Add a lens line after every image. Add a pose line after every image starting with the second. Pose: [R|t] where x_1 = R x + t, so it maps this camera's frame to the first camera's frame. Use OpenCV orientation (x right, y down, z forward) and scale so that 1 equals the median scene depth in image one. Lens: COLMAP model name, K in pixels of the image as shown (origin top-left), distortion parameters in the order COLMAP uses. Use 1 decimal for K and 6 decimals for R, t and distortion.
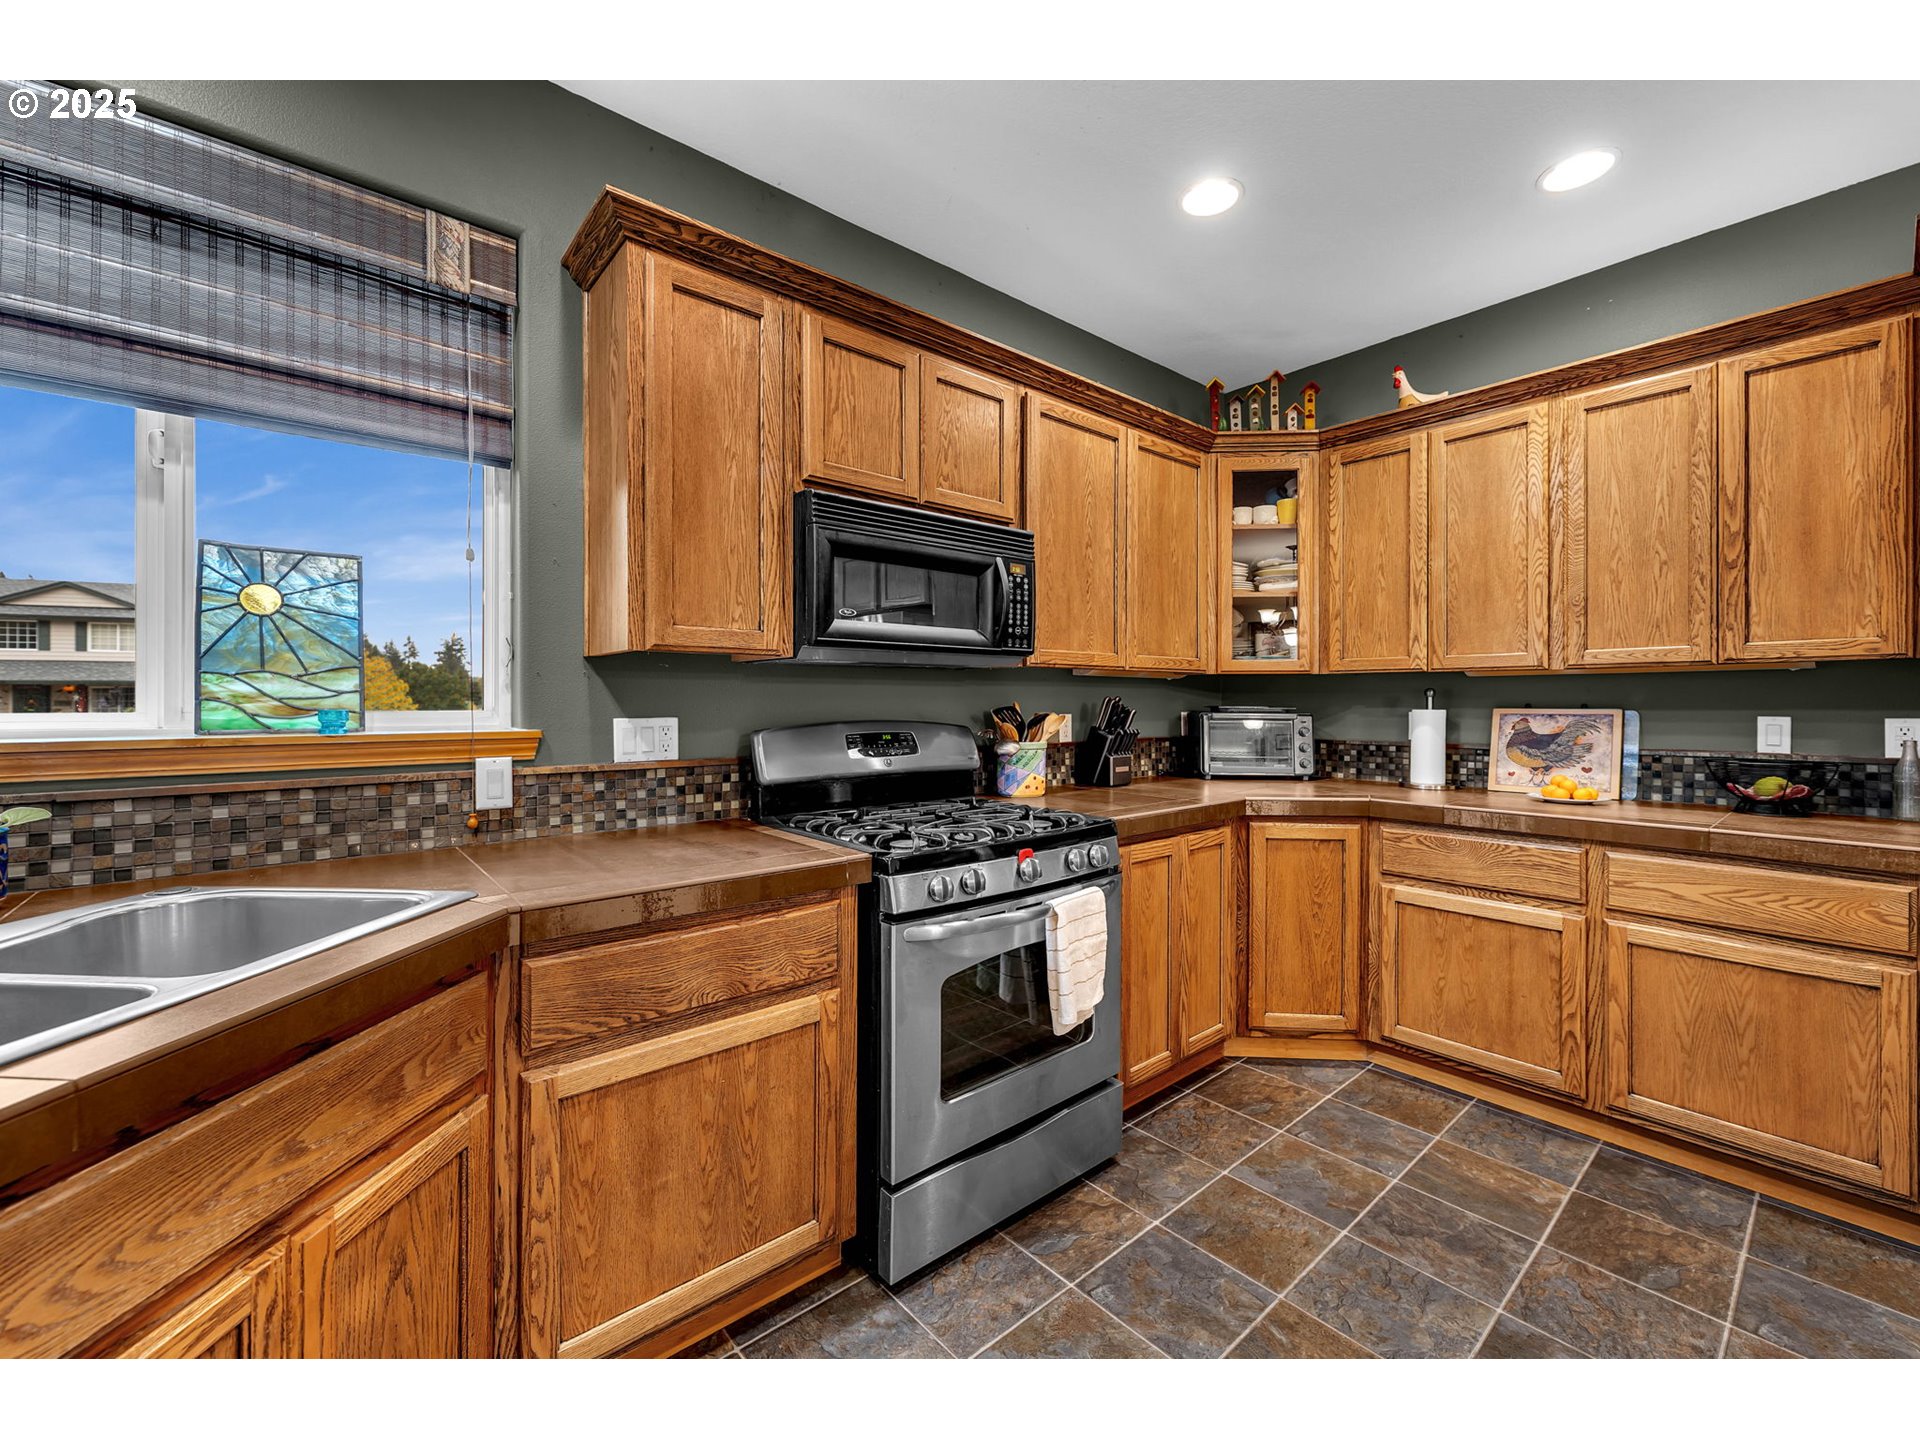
lens RADIAL K [[767.2, 0, 956.2], [0, 767.2, 702.1], [0, 0, 1]] dist [-0.000233, -0.000153]
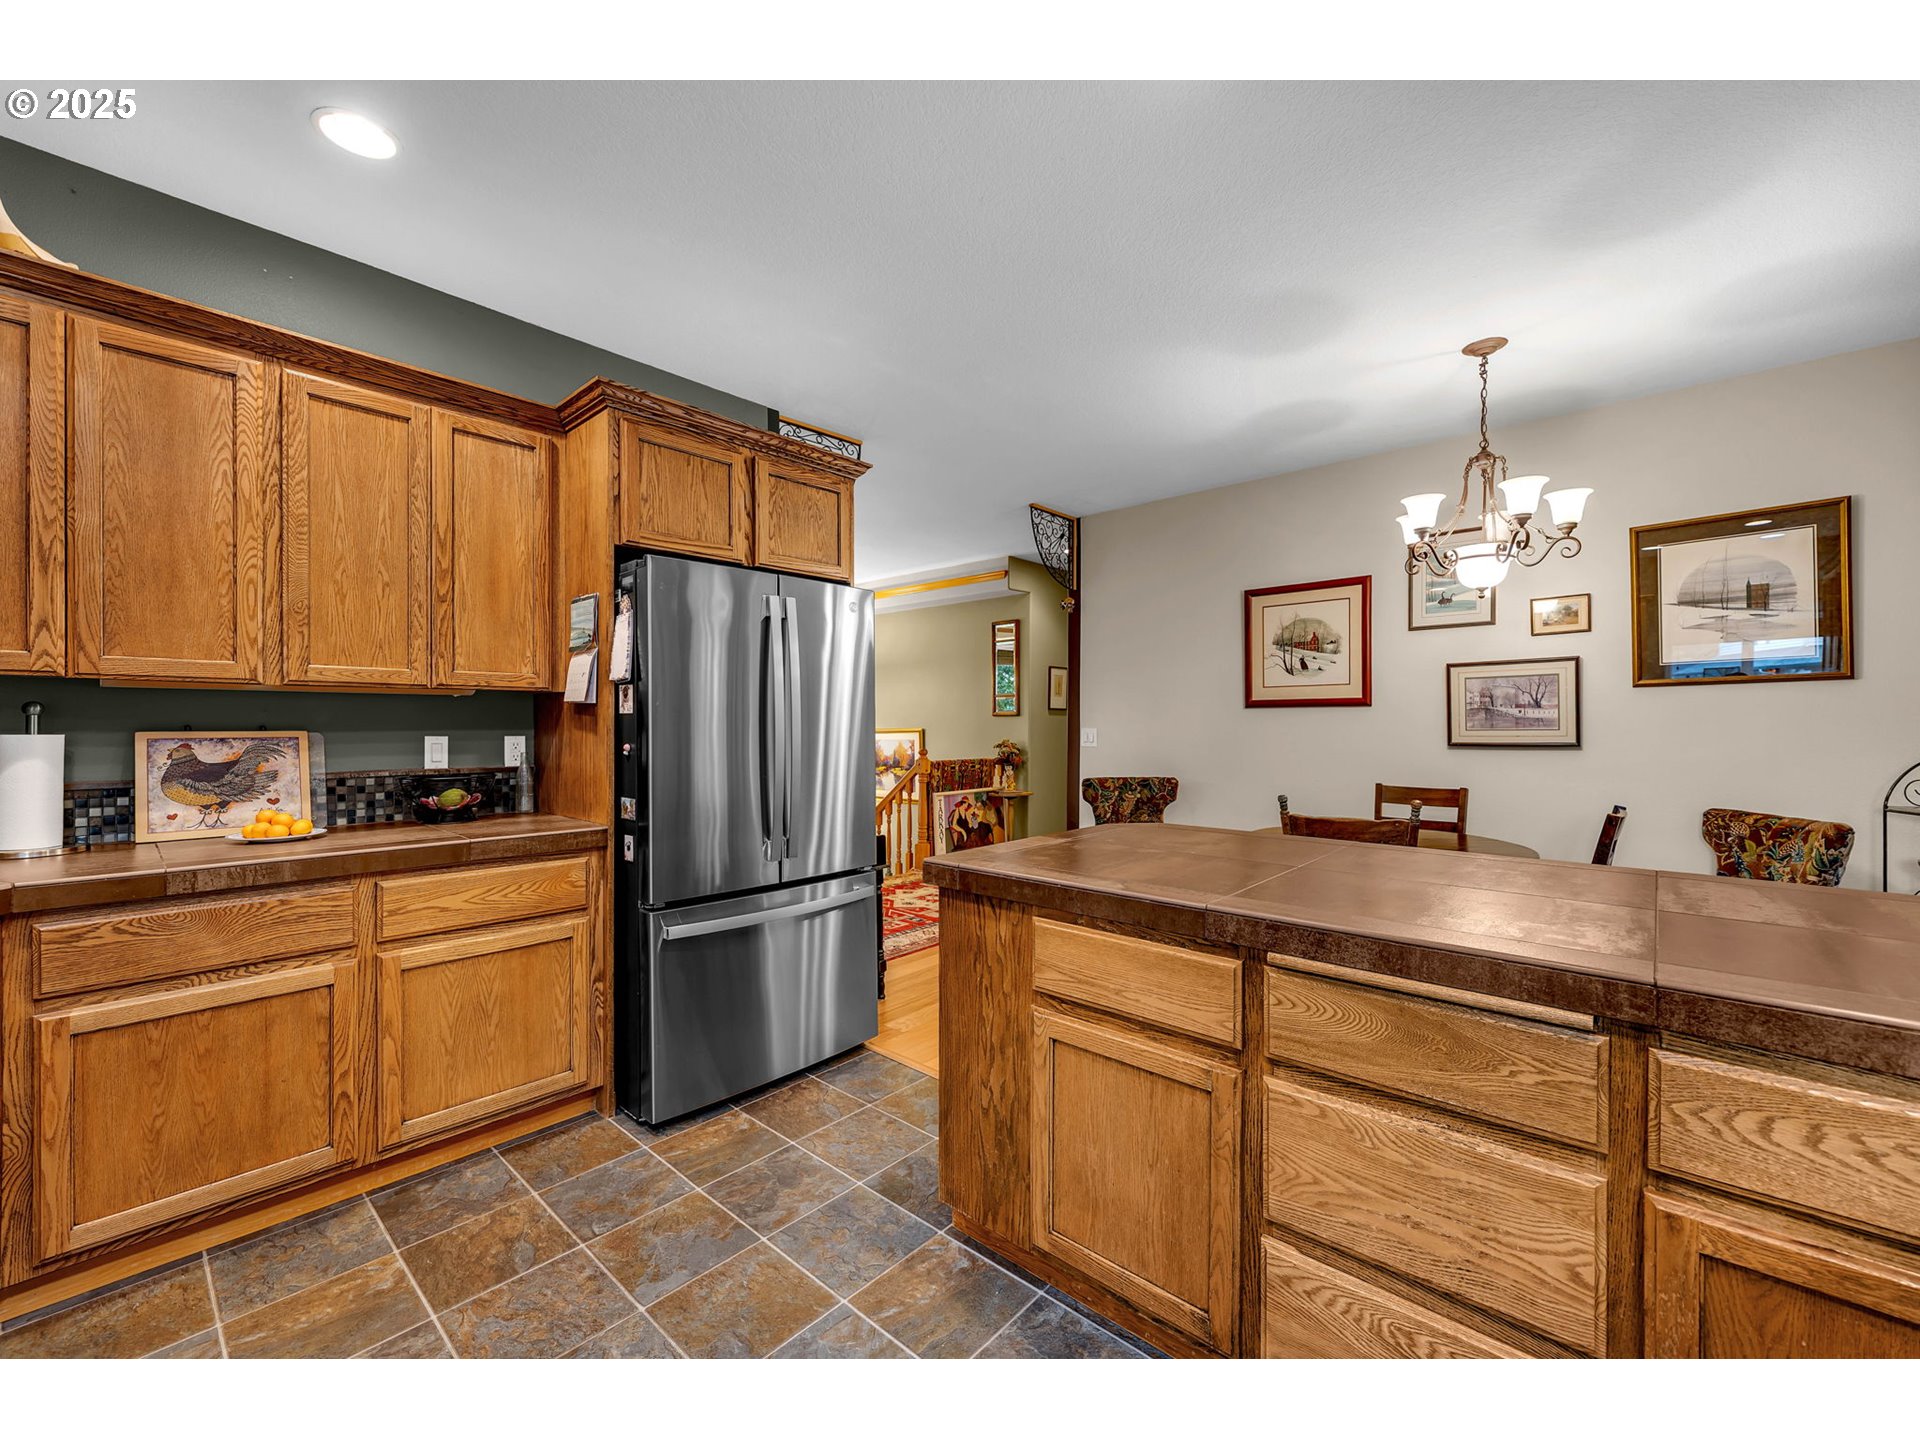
lens RADIAL K [[777.9, 0, 969.7], [0, 777.9, 727.5], [0, 0, 1]] dist [-0.001273, -0.000071]
pose [[-0.132357, -0.004709, 0.991191, -0.185596], [-0.001755, 0.999988, 0.004517, -0.000672], [-0.991201, -0.001141, -0.132364, 0.387582]]
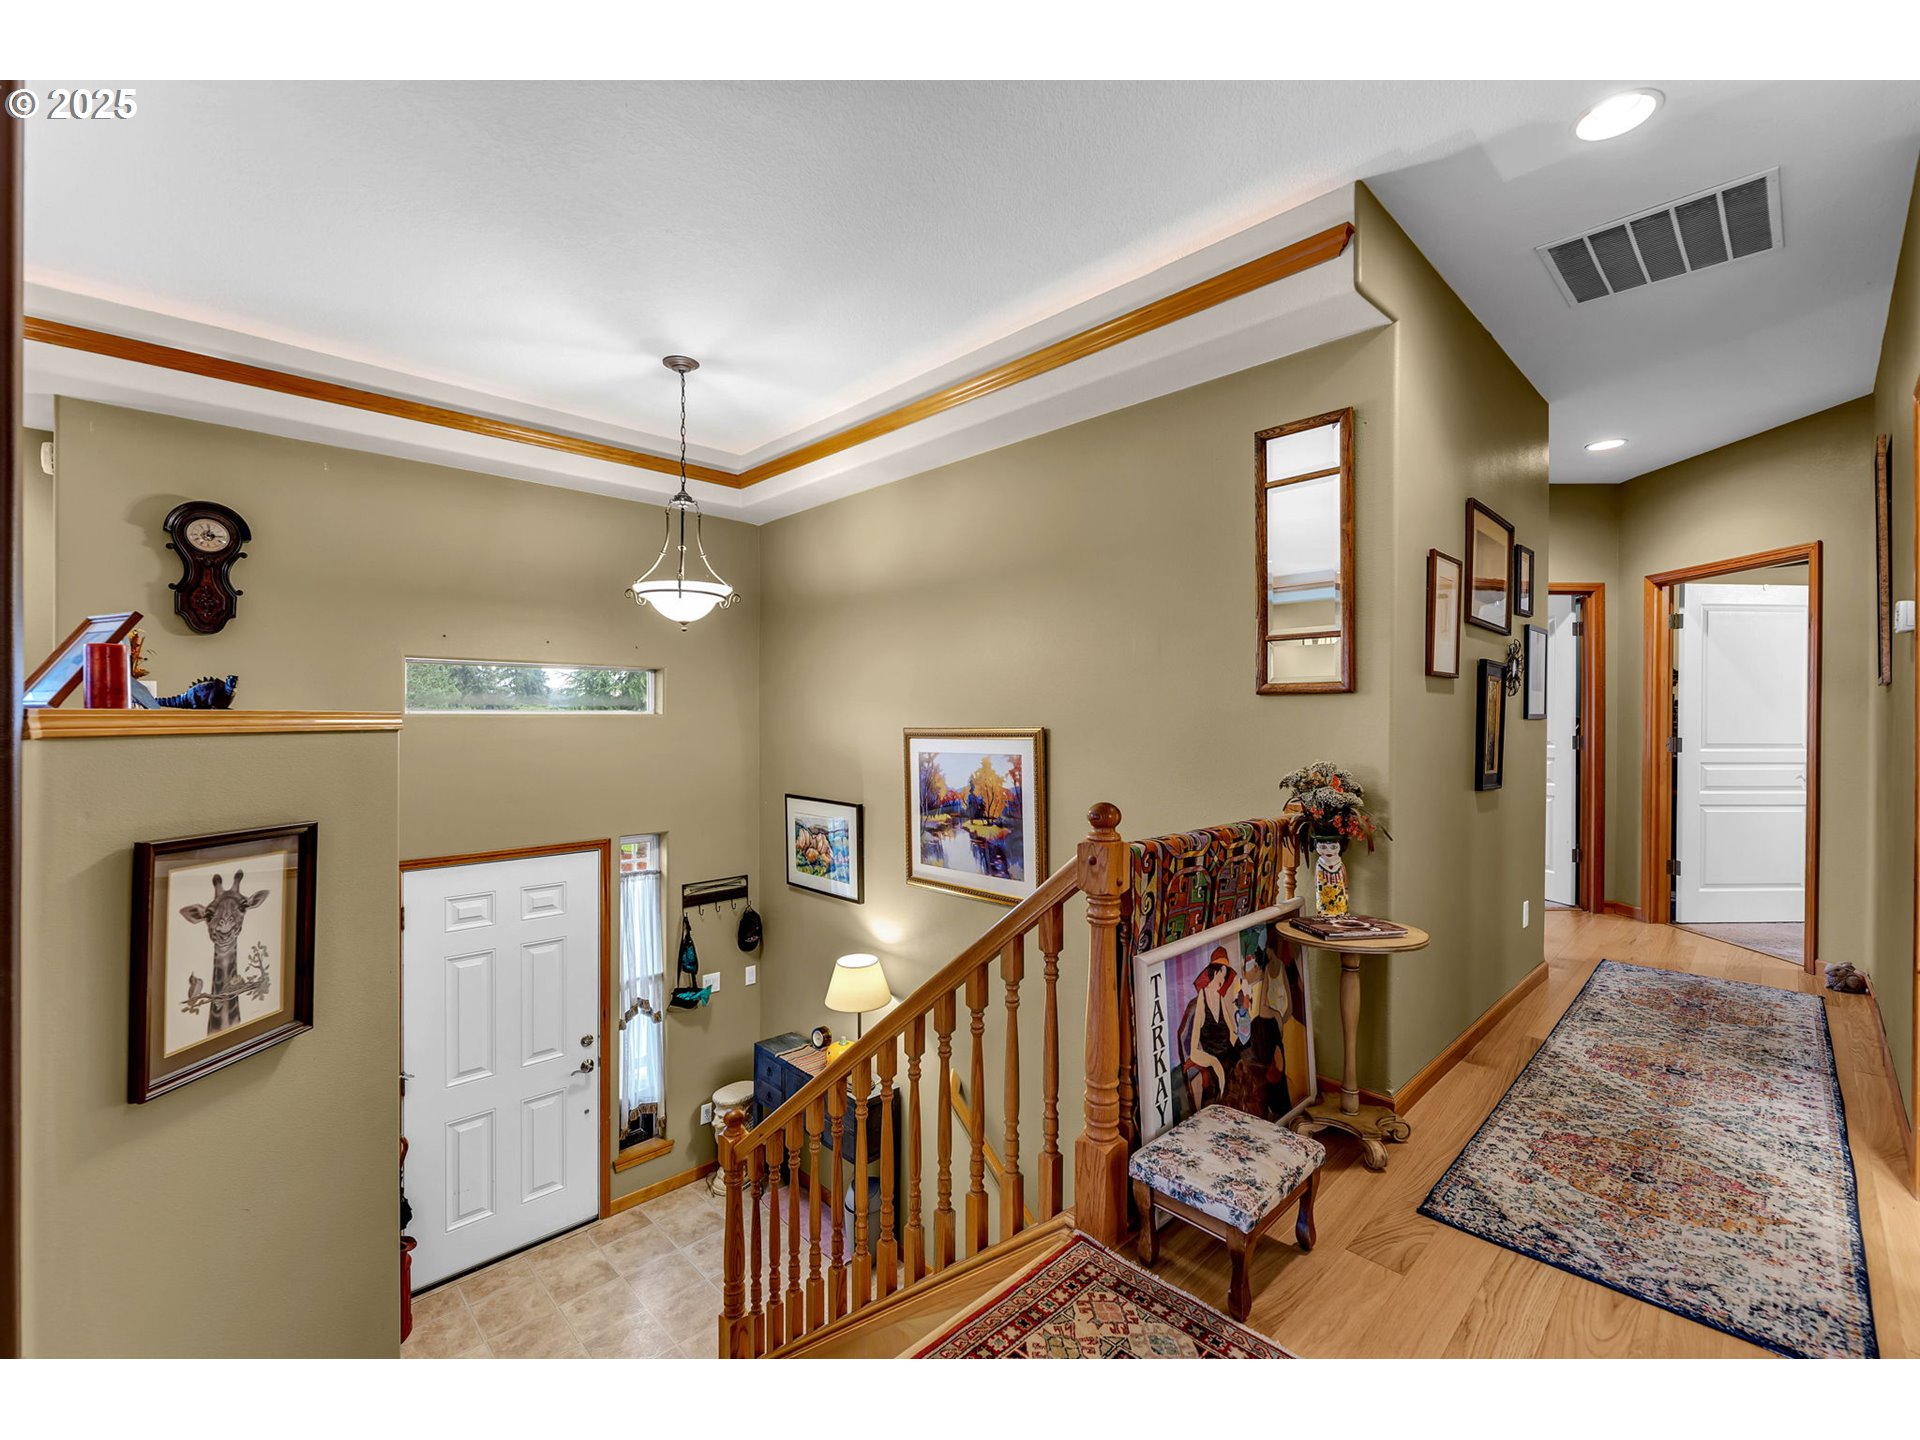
lens RADIAL K [[826.1, 0, 960.0], [0, 826.1, 720.0], [0, 0, 1]] dist [-0.003662, -0.000266]
pose [[-0.062321, -0.002998, 0.998052, 1.857649], [-0.001283, 0.999995, 0.002923, 0.001573], [-0.998055, -0.001098, -0.062324, 0.381023]]
